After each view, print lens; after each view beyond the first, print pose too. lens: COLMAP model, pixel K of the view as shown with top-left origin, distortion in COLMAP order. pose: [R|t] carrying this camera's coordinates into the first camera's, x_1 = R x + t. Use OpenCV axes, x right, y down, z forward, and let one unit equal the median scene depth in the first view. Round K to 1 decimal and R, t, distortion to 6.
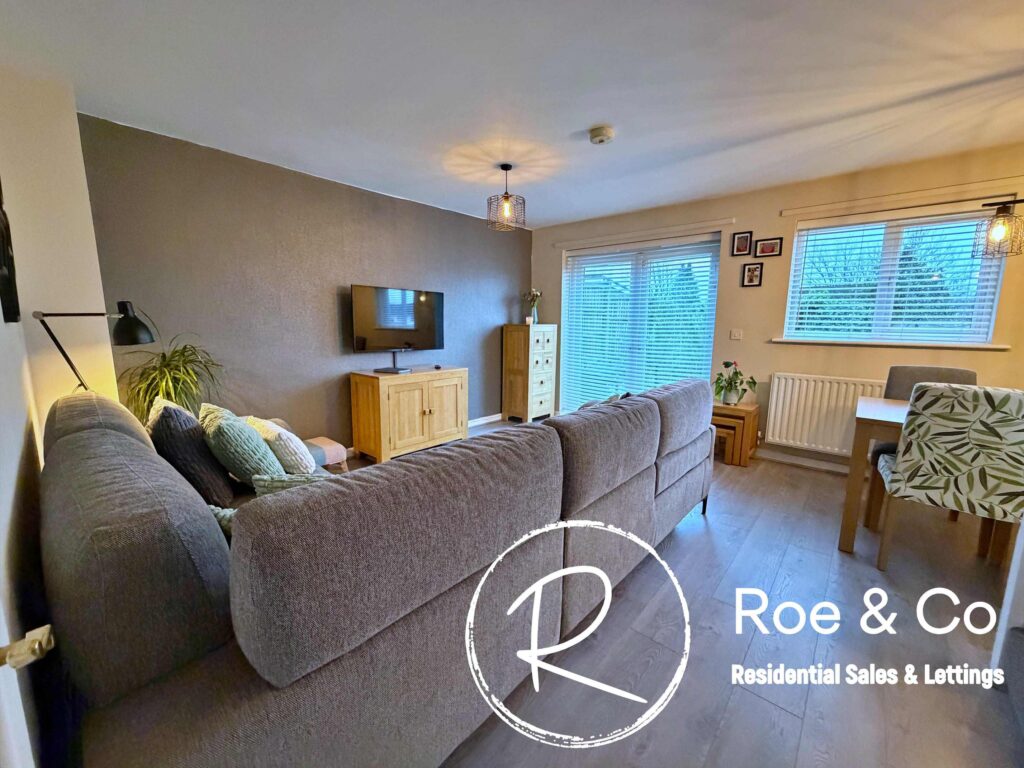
lens RADIAL K [[407.5, 0, 508.0], [0, 407.5, 382.3], [0, 0, 1]] dist [-0.001126, 0.000143]
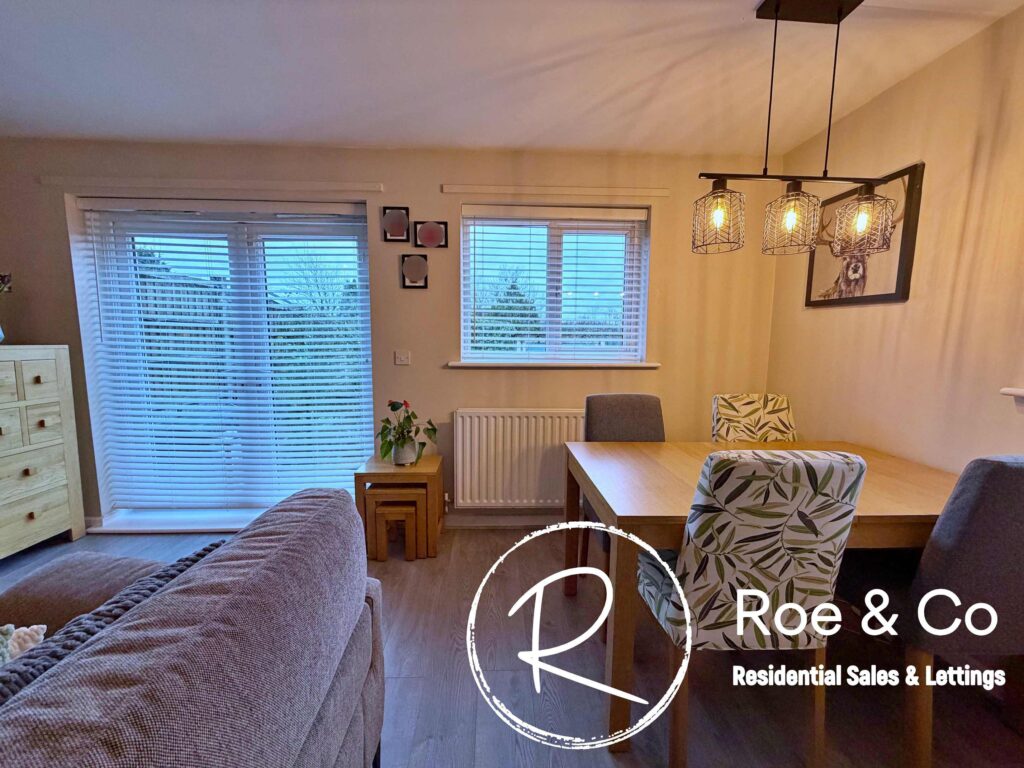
lens RADIAL K [[407.5, 0, 508.0], [0, 407.5, 382.3], [0, 0, 1]] dist [-0.001126, 0.000143]
pose [[0.725313, -0.075684, 0.684246, 0.242981], [0.101398, 0.994843, 0.002556, -0.066598], [-0.680911, 0.067527, 0.729247, 0.428285]]
